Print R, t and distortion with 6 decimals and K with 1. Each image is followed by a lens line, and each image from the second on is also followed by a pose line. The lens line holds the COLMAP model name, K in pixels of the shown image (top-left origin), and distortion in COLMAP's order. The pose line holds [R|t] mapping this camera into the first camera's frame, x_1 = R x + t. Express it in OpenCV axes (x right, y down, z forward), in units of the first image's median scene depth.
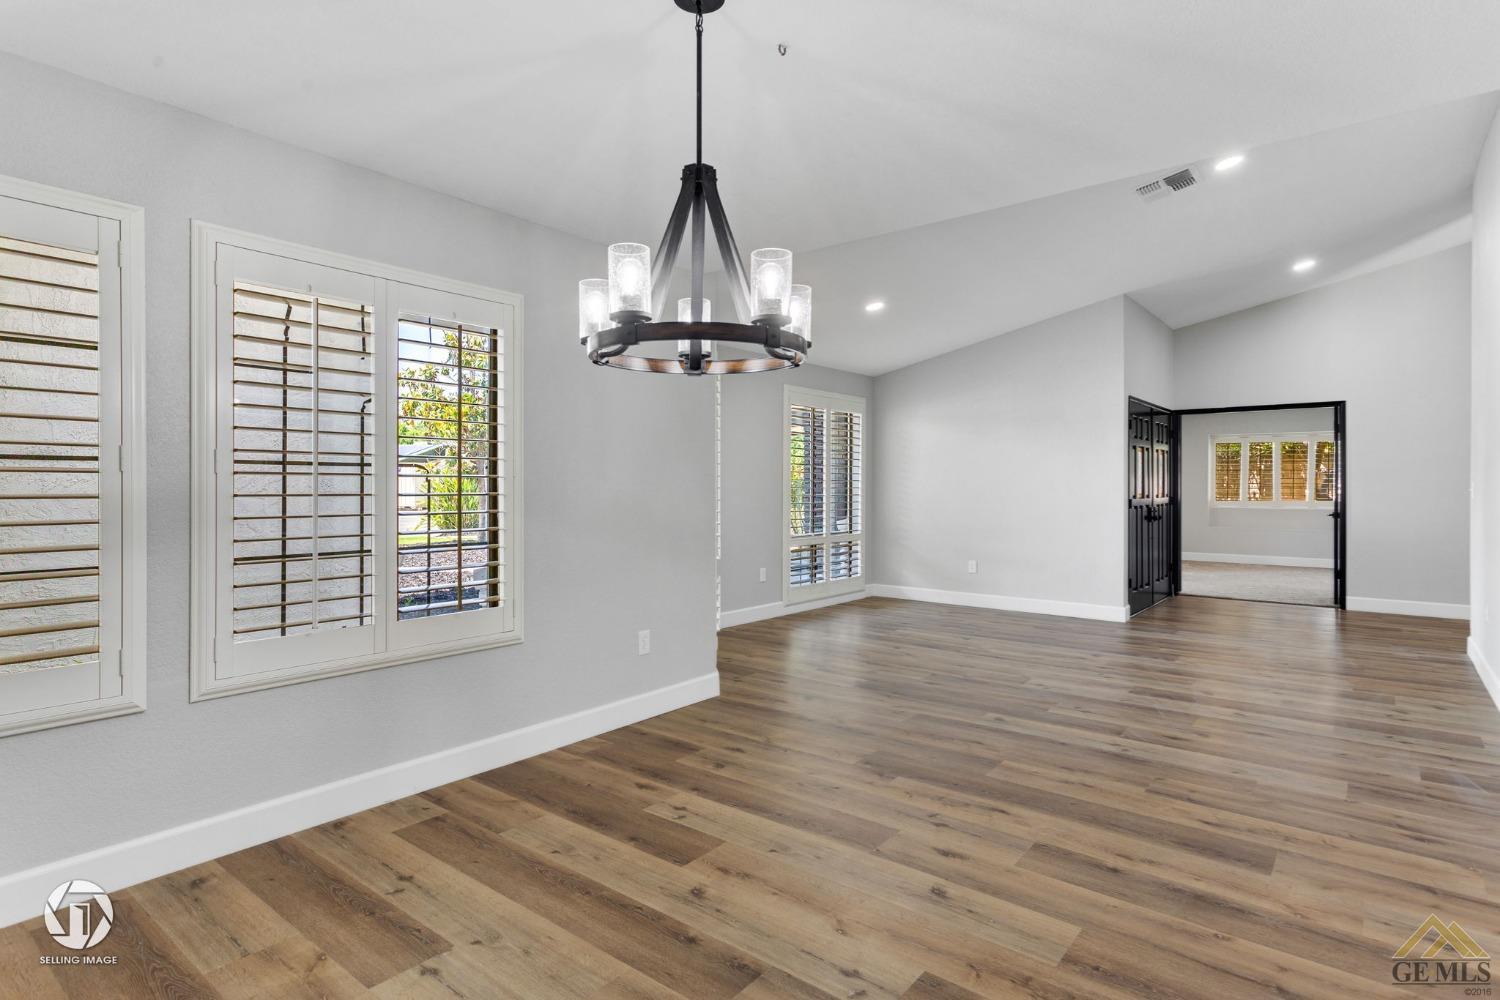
lens RADIAL K [[779.5, 0, 750.2], [0, 779.5, 483.6], [0, 0, 1]] dist [0.024874, -0.000677]
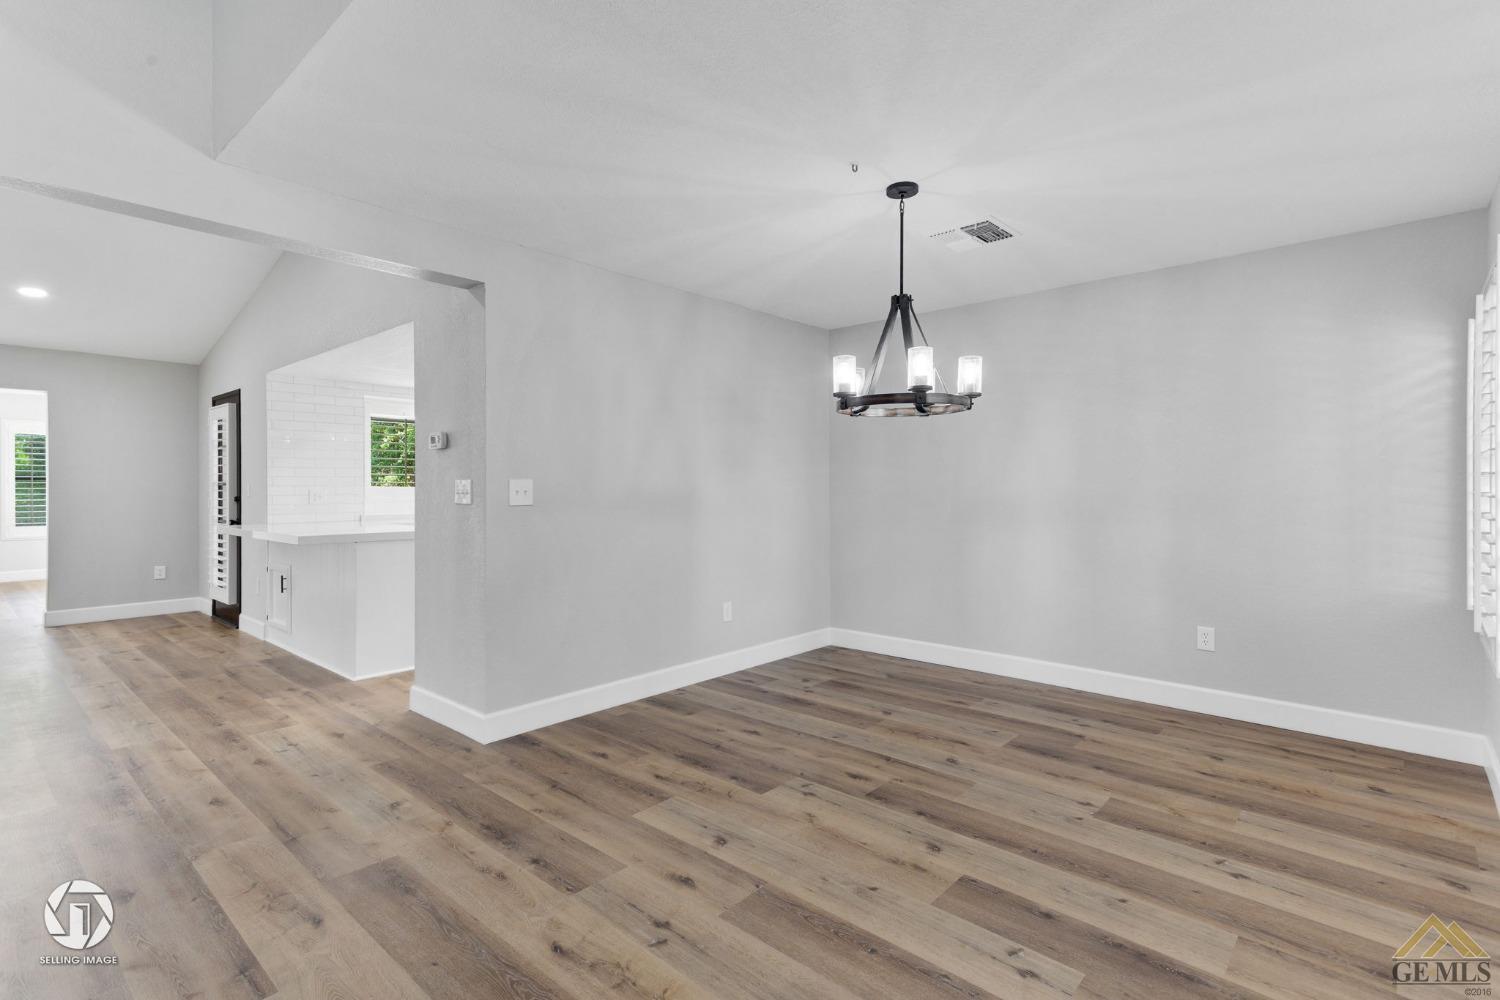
lens RADIAL K [[717.4, 0, 743.0], [0, 717.4, 486.8], [0, 0, 1]] dist [0.027154, 0.000238]
pose [[-0.998022, 0.001624, 0.062848, 0.108803], [0.001669, 0.999998, 0.000665, 0.001408], [-0.062847, 0.000768, -0.998023, 1.590525]]
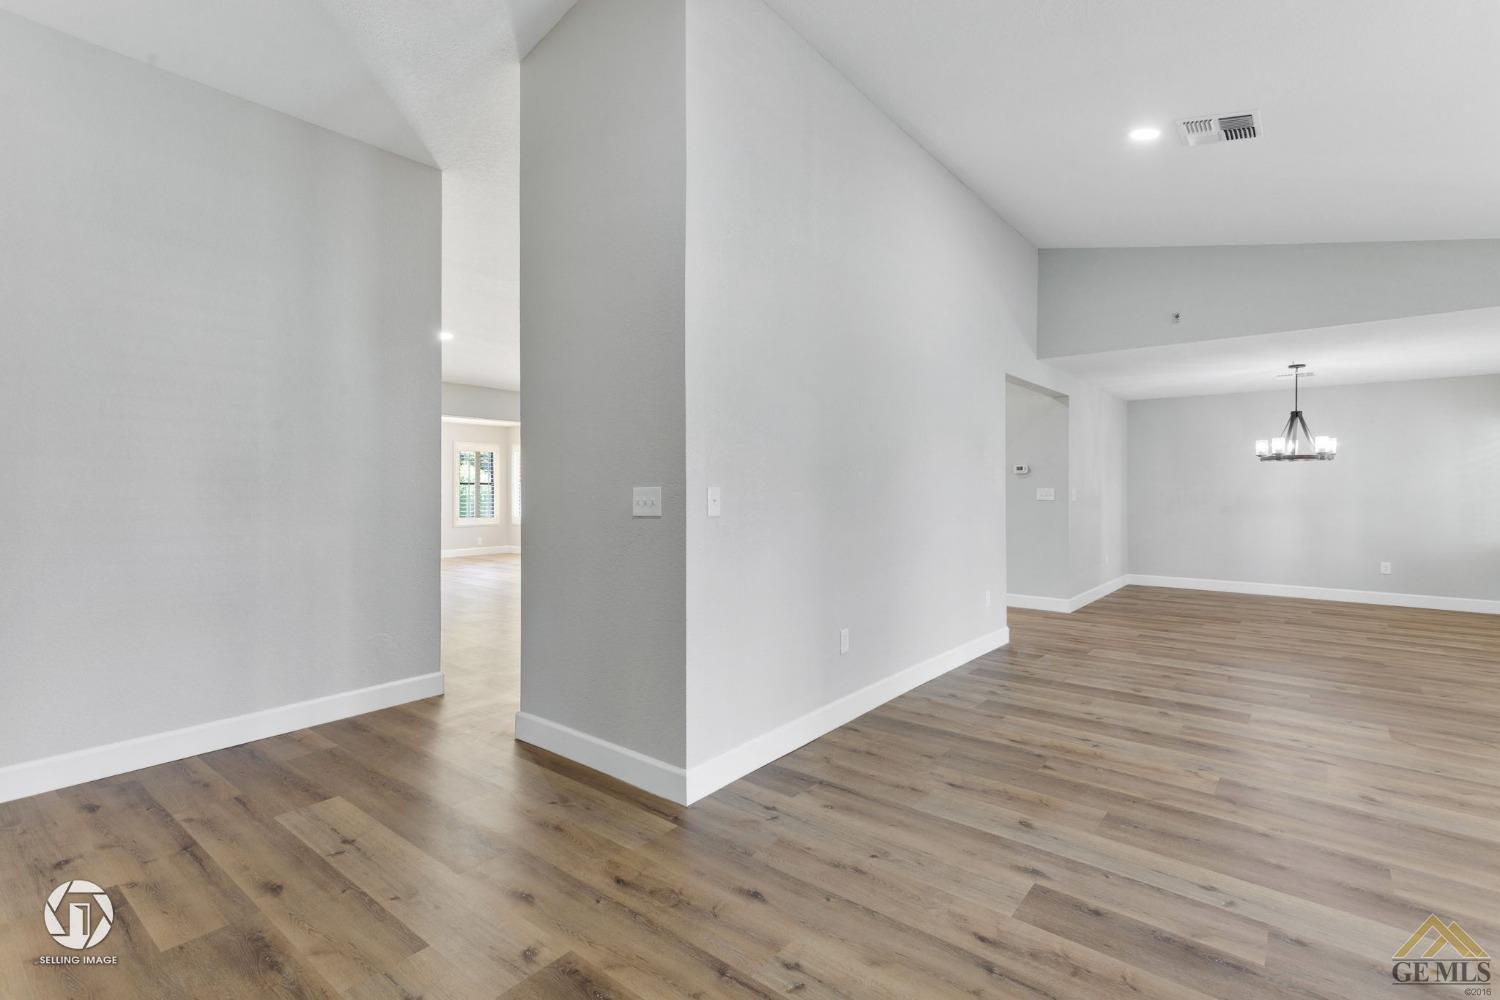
lens RADIAL K [[699.0, 0, 741.8], [0, 699.0, 492.9], [0, 0, 1]] dist [0.025913, 0.001583]
pose [[-0.999958, -0.002654, 0.008822, 1.657650], [-0.002640, 0.999995, 0.001545, 0.002586], [-0.008826, 0.001522, -0.999960, 2.839039]]
